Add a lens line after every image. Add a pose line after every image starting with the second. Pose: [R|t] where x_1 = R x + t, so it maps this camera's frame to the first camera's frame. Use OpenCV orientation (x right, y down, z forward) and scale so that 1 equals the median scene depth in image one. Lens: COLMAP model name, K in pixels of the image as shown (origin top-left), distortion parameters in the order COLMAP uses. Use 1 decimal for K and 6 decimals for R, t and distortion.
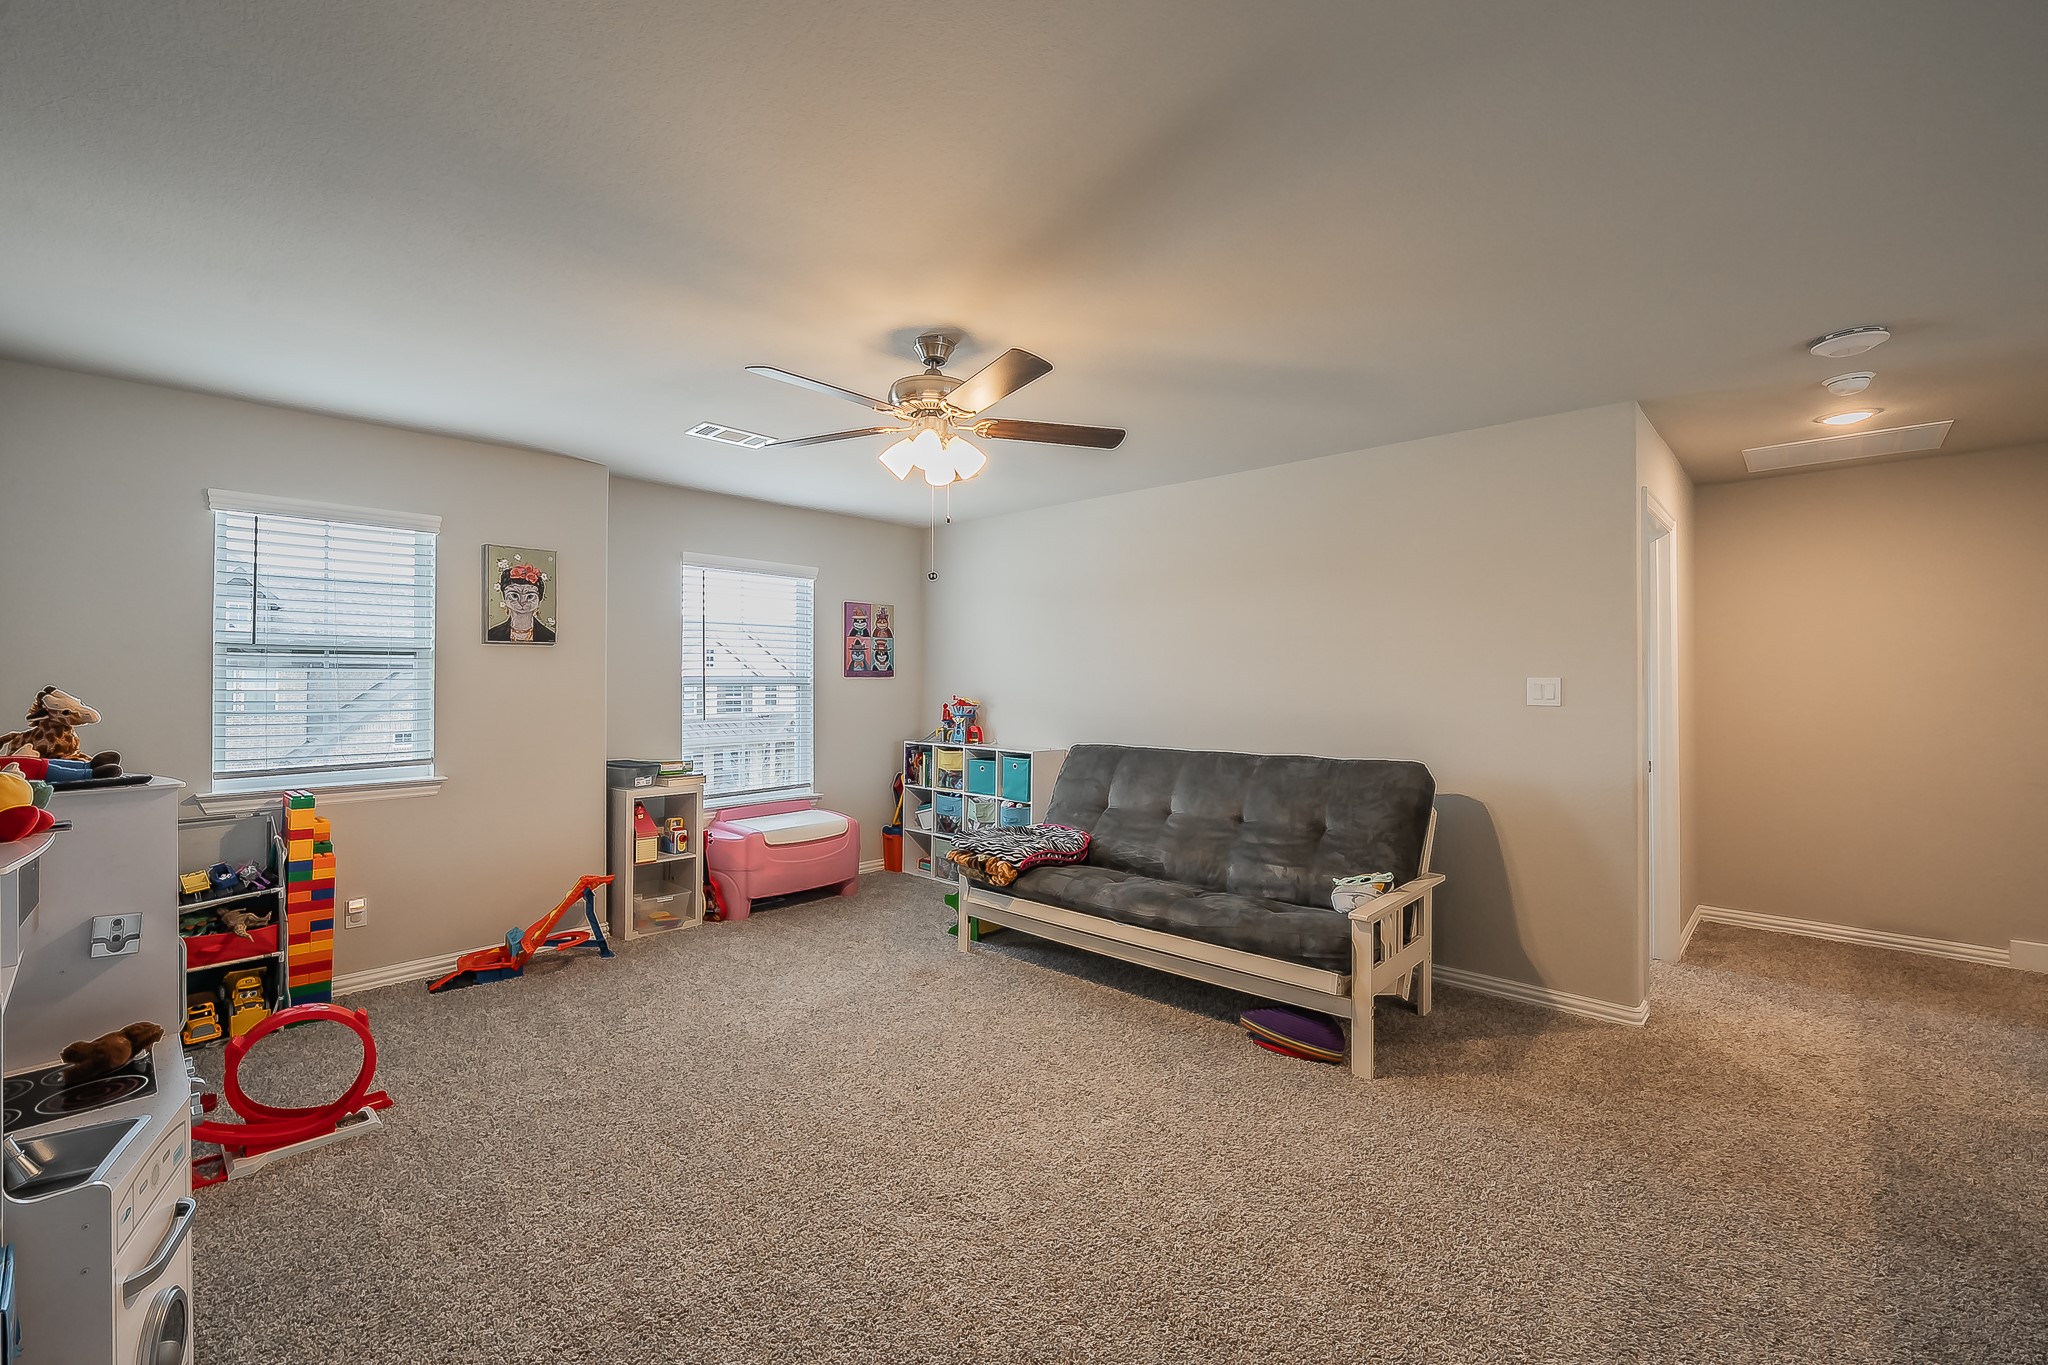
lens RADIAL K [[852.3, 0, 1025.1], [0, 852.3, 680.7], [0, 0, 1]] dist [0.001088, -0.000375]
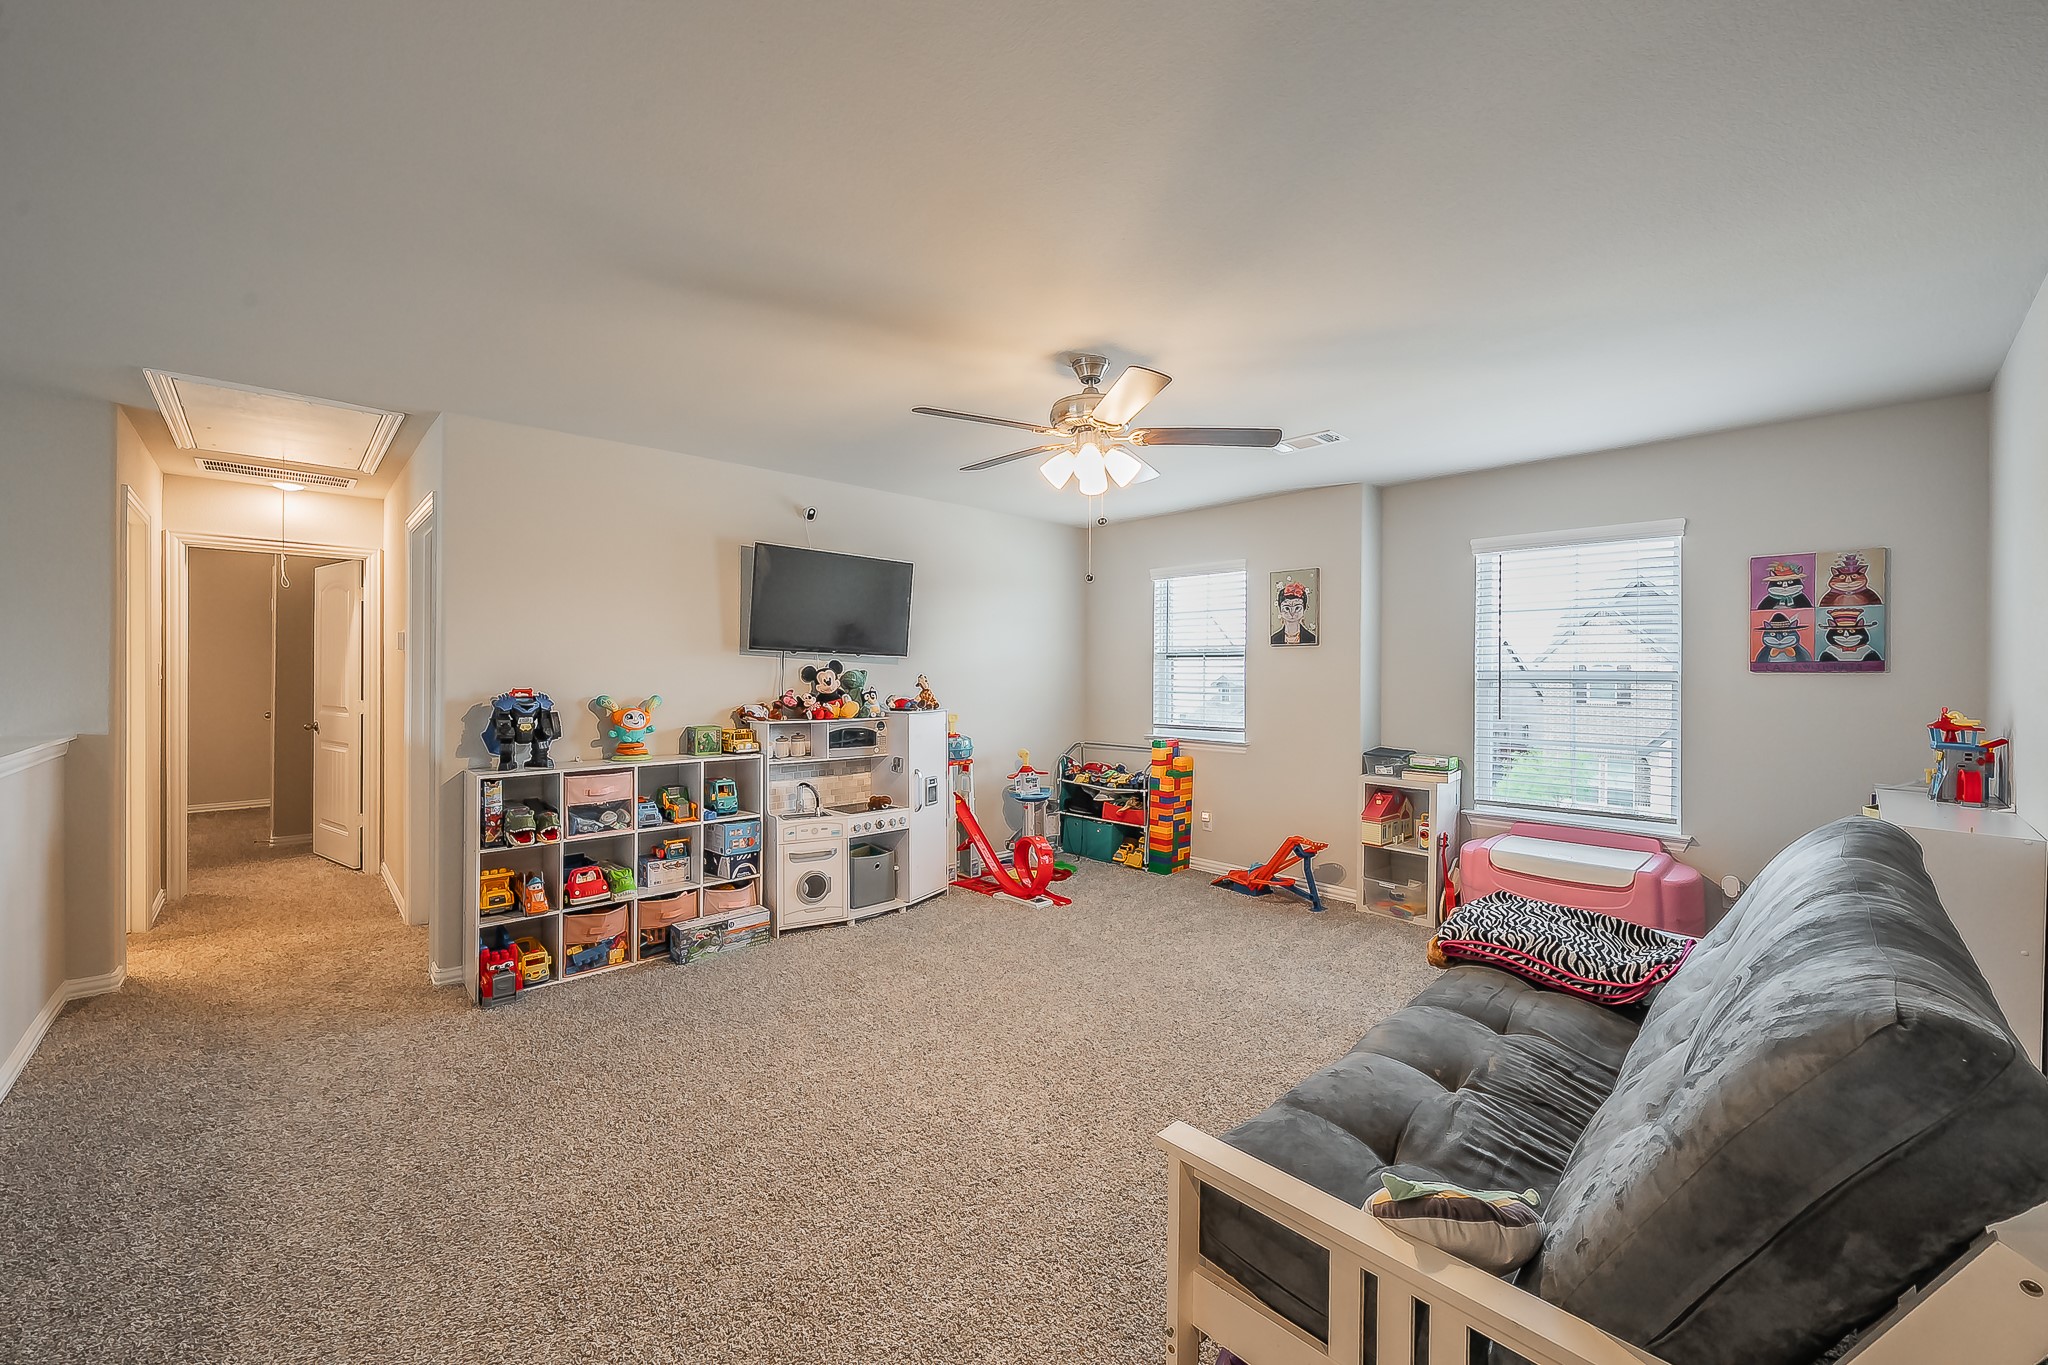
lens RADIAL K [[799.0, 0, 1025.6], [0, 799.0, 675.0], [0, 0, 1]] dist [-0.002612, -0.000020]
pose [[-0.078121, 0.002678, -0.996940, 0.569482], [-0.006405, 0.999974, 0.003188, -0.000481], [0.996923, 0.006634, -0.078102, 0.623062]]
